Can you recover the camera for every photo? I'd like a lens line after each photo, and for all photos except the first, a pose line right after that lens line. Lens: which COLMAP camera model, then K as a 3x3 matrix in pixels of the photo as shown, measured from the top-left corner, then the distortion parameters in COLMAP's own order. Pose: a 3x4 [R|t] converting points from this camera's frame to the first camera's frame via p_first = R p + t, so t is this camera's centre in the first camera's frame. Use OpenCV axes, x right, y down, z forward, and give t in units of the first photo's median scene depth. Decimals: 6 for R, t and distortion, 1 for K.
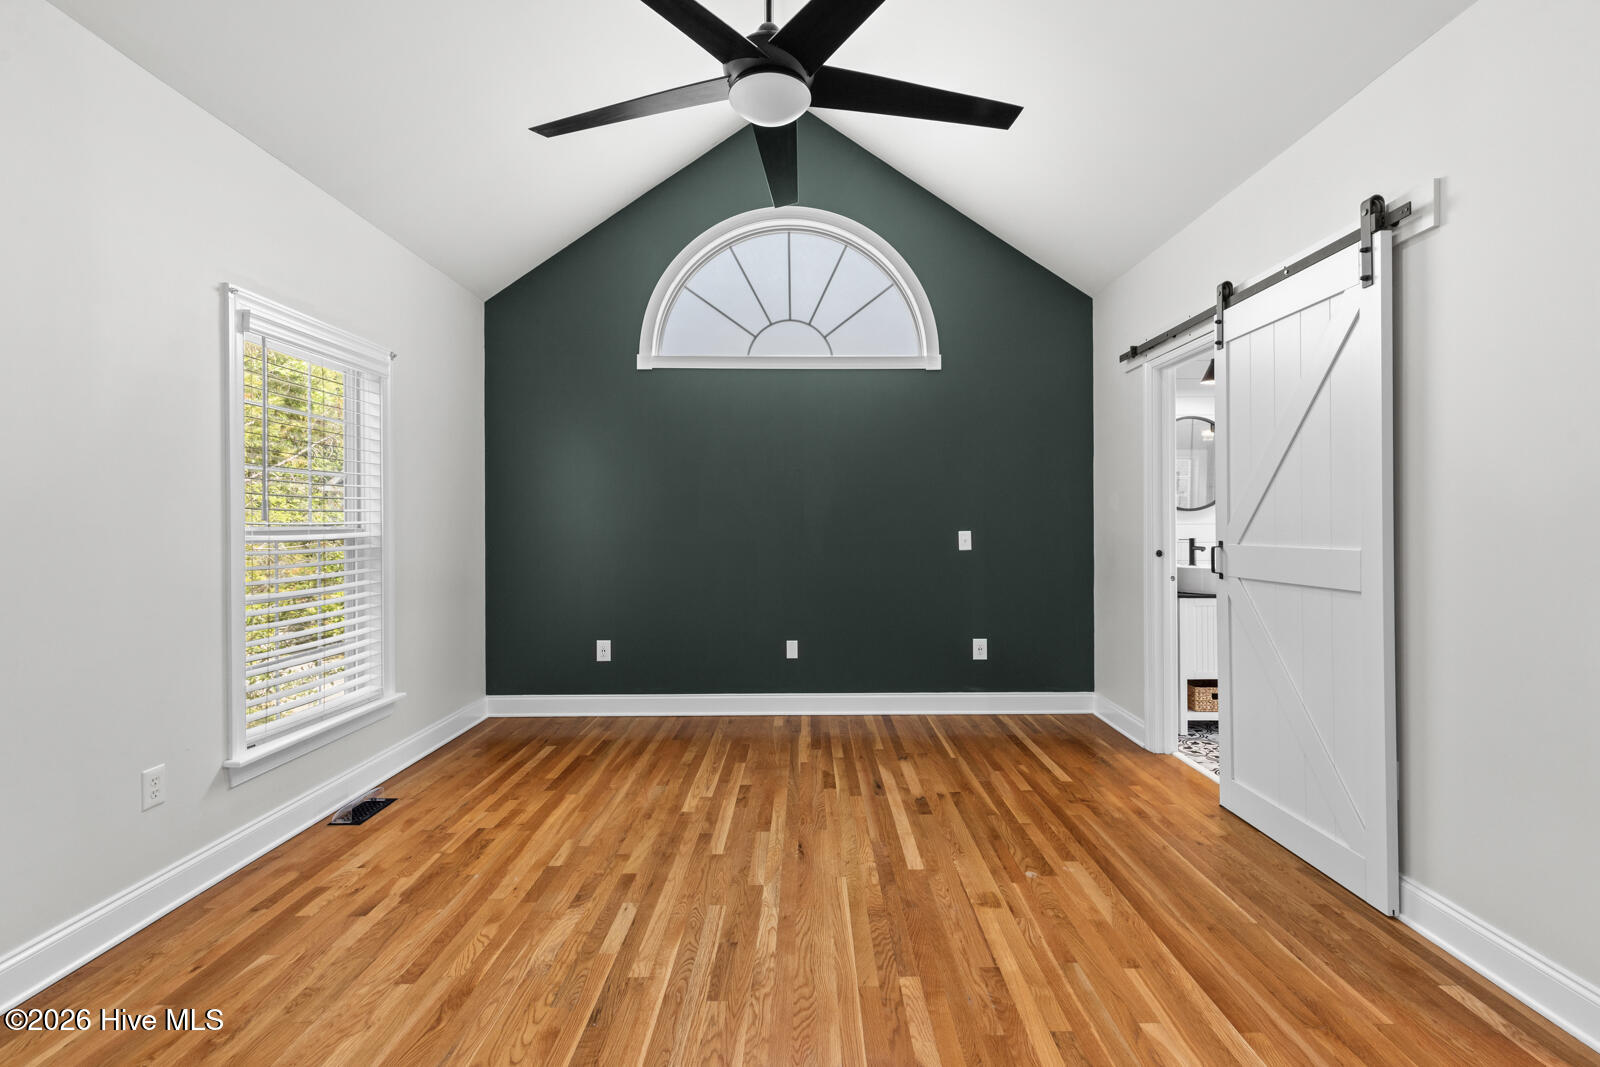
lens RADIAL K [[731.3, 0, 813.8], [0, 731.3, 519.9], [0, 0, 1]] dist [0.008751, -0.000255]
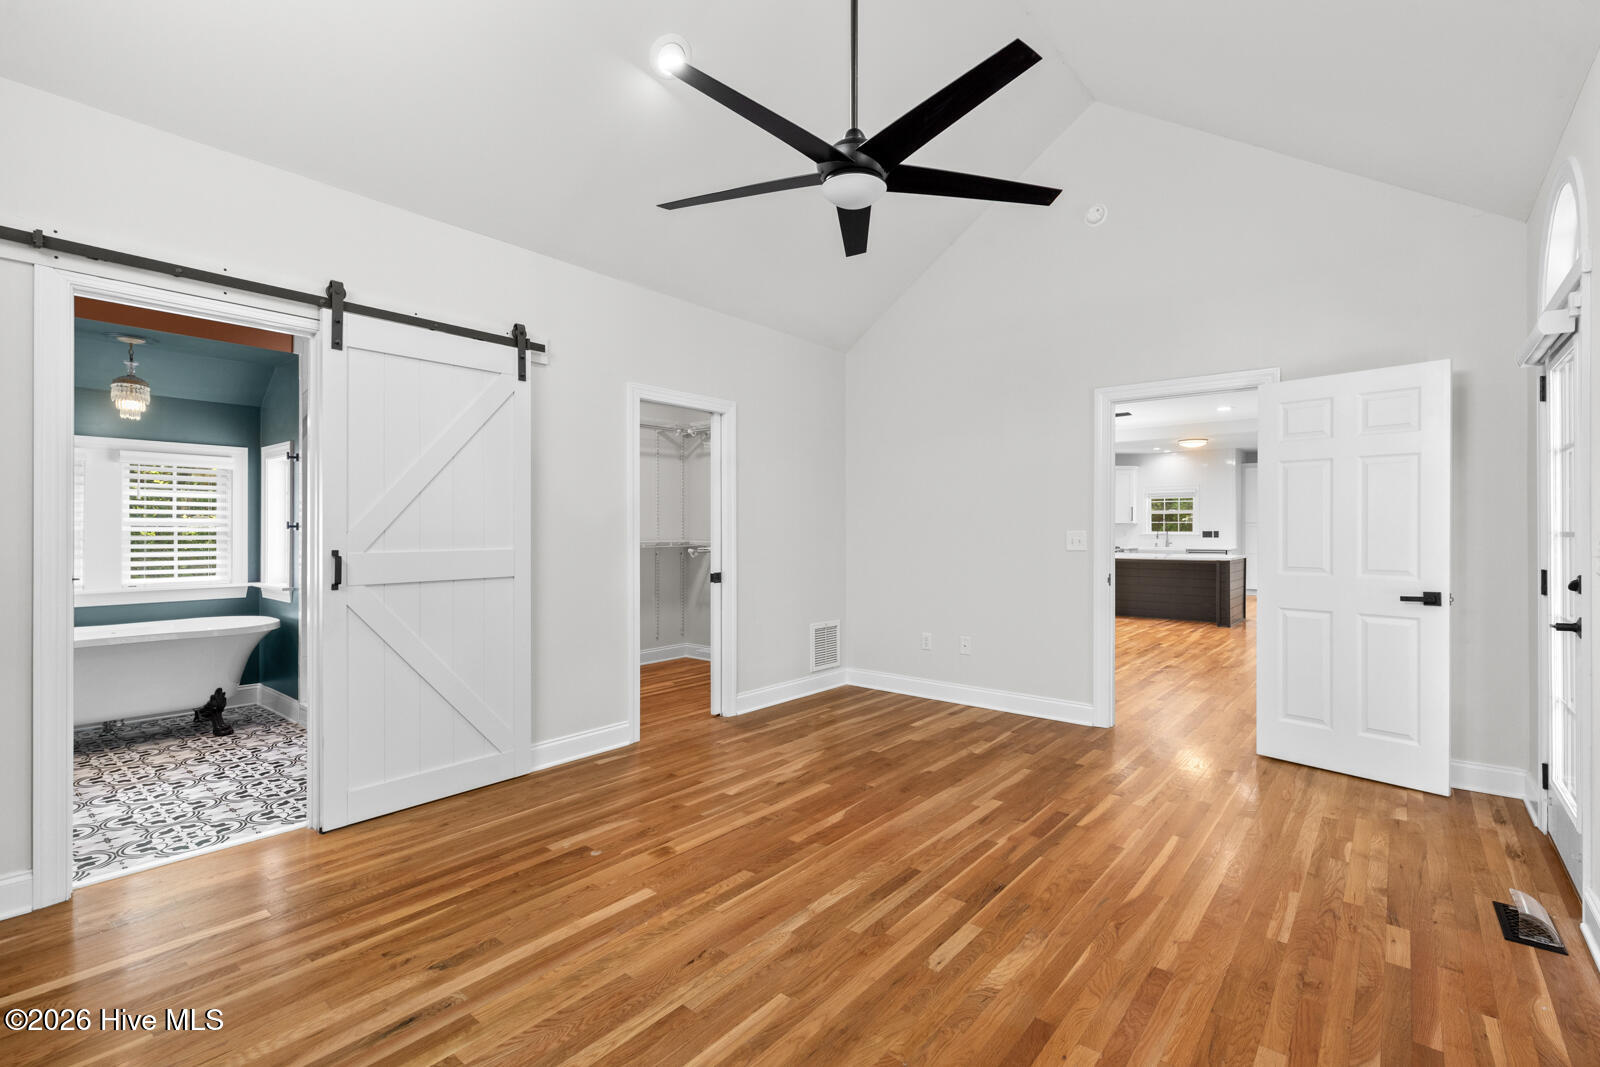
lens RADIAL K [[731.3, 0, 797.3], [0, 731.3, 533.4], [0, 0, 1]] dist [0.008751, -0.000255]
pose [[-0.763704, 0.000034, 0.645567, -0.672340], [-0.001191, 0.999998, -0.001463, 0.007398], [-0.645566, -0.001886, -0.763702, 1.721962]]
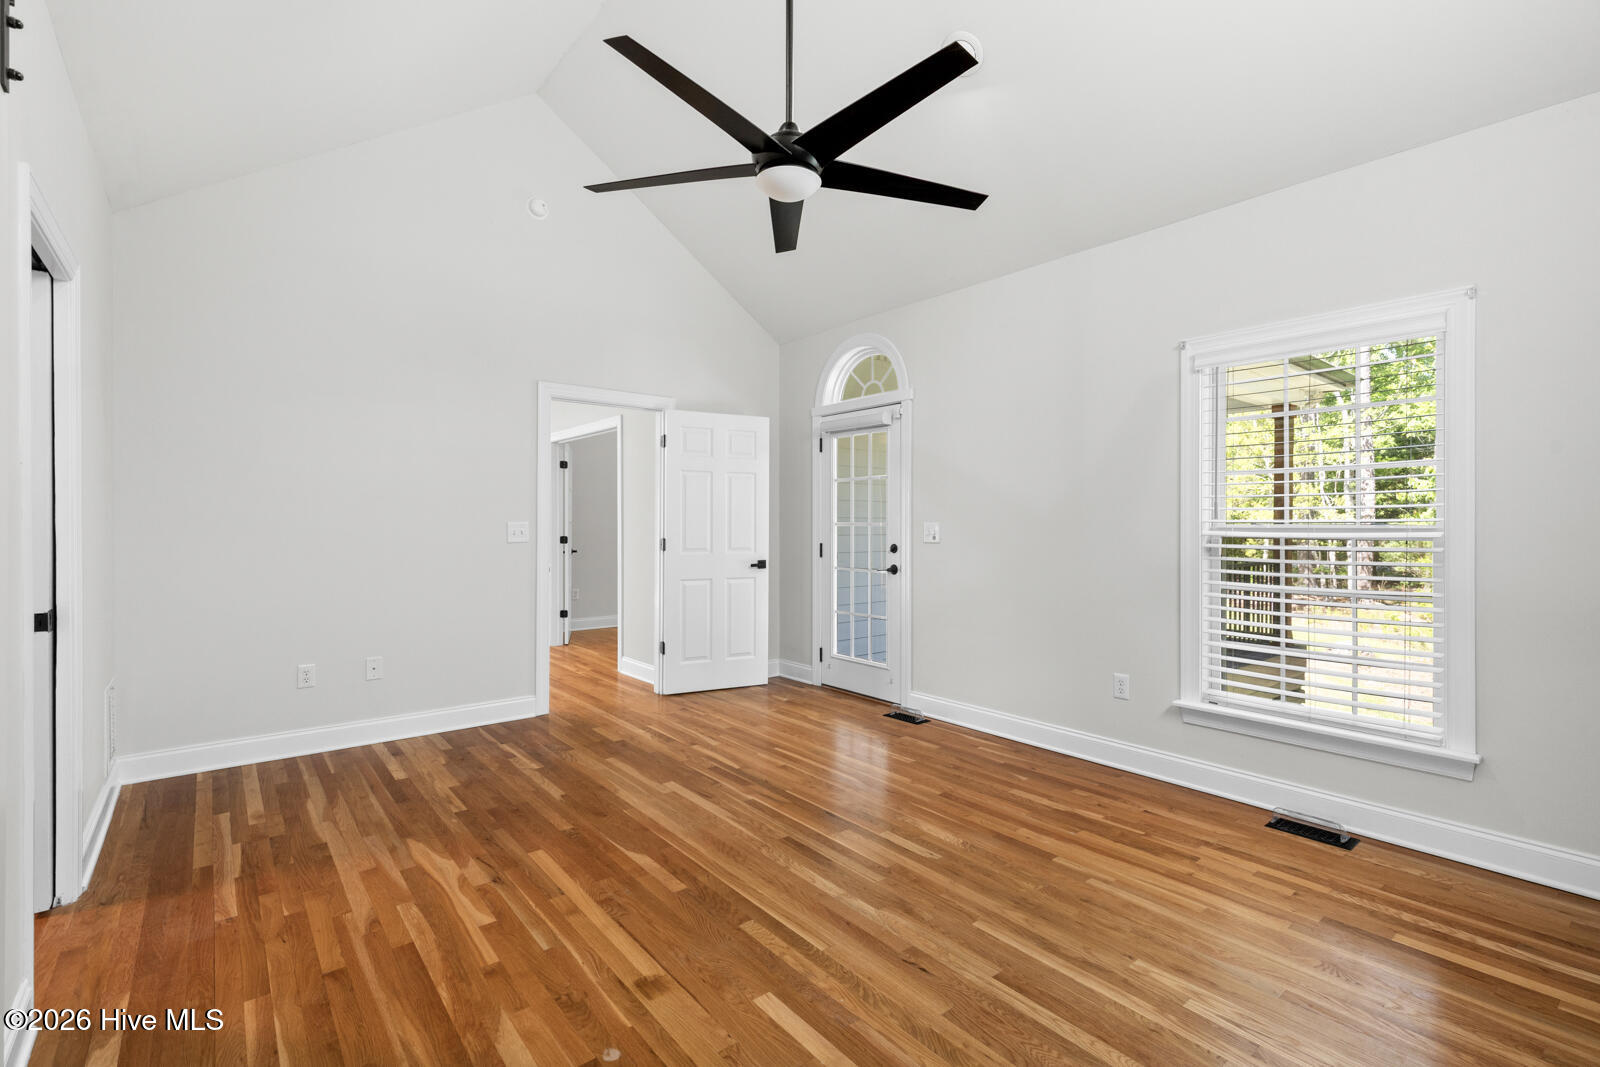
lens RADIAL K [[731.3, 0, 805.8], [0, 731.3, 530.4], [0, 0, 1]] dist [0.008751, -0.000255]
pose [[-0.777819, 0.010625, -0.628398, 0.600444], [0.005472, 0.999934, 0.010134, 0.001896], [0.628464, 0.004444, -0.777826, 1.705666]]
